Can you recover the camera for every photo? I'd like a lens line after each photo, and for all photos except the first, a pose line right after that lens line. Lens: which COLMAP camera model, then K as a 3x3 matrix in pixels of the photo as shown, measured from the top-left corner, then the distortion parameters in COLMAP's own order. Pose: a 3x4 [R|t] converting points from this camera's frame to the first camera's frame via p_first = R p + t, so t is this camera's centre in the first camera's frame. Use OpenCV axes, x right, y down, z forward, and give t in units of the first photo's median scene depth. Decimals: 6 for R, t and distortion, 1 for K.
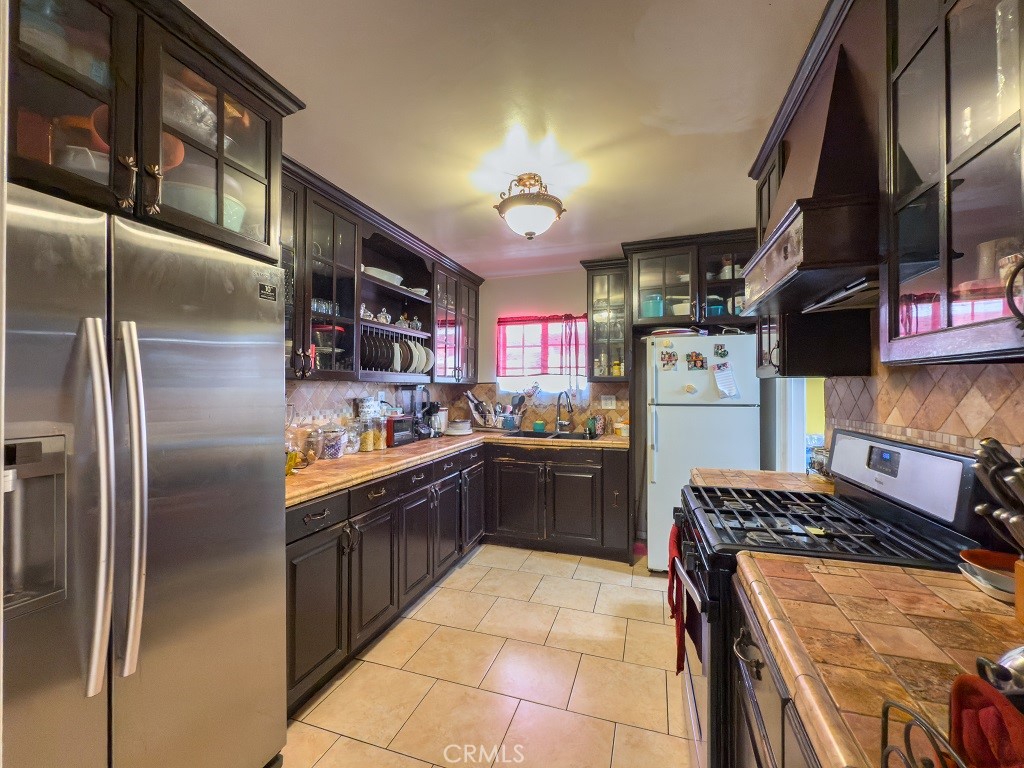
lens RADIAL K [[421.1, 0, 512.6], [0, 421.1, 381.2], [0, 0, 1]] dist [0.001541, -0.001294]
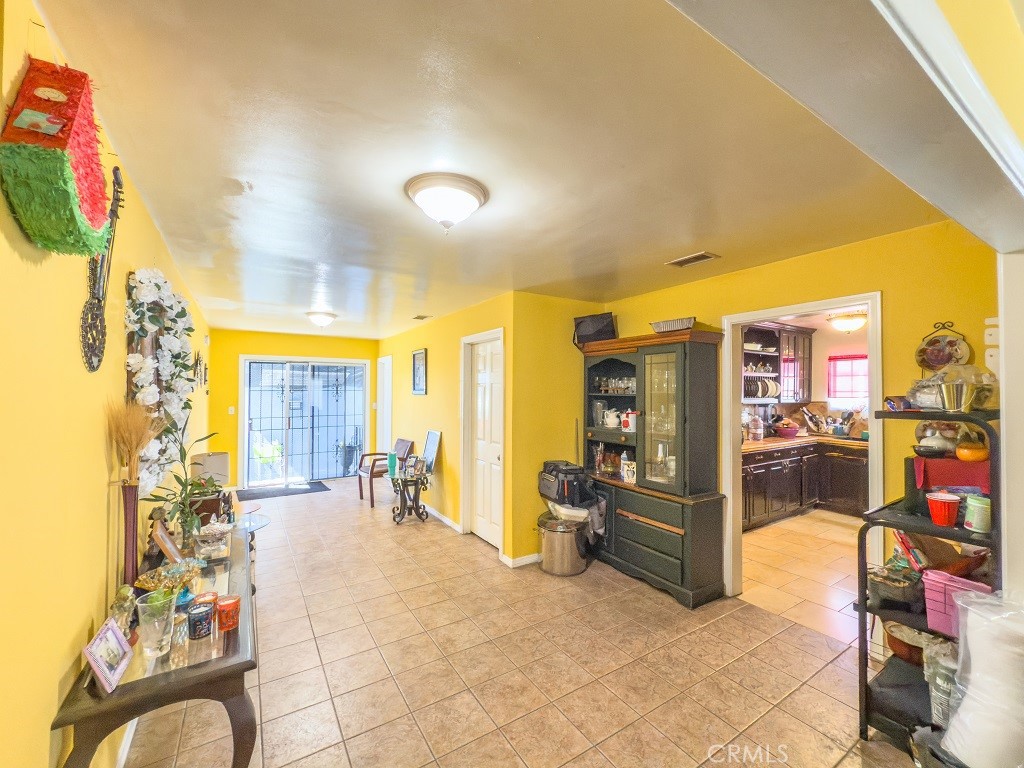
lens RADIAL K [[421.1, 0, 513.7], [0, 421.1, 385.2], [0, 0, 1]] dist [0.001541, -0.001294]
pose [[0.778095, -0.004622, -0.628129, 0.037309], [0.005788, 0.999983, -0.000188, -0.072098], [0.628120, -0.003489, 0.778109, -0.946546]]
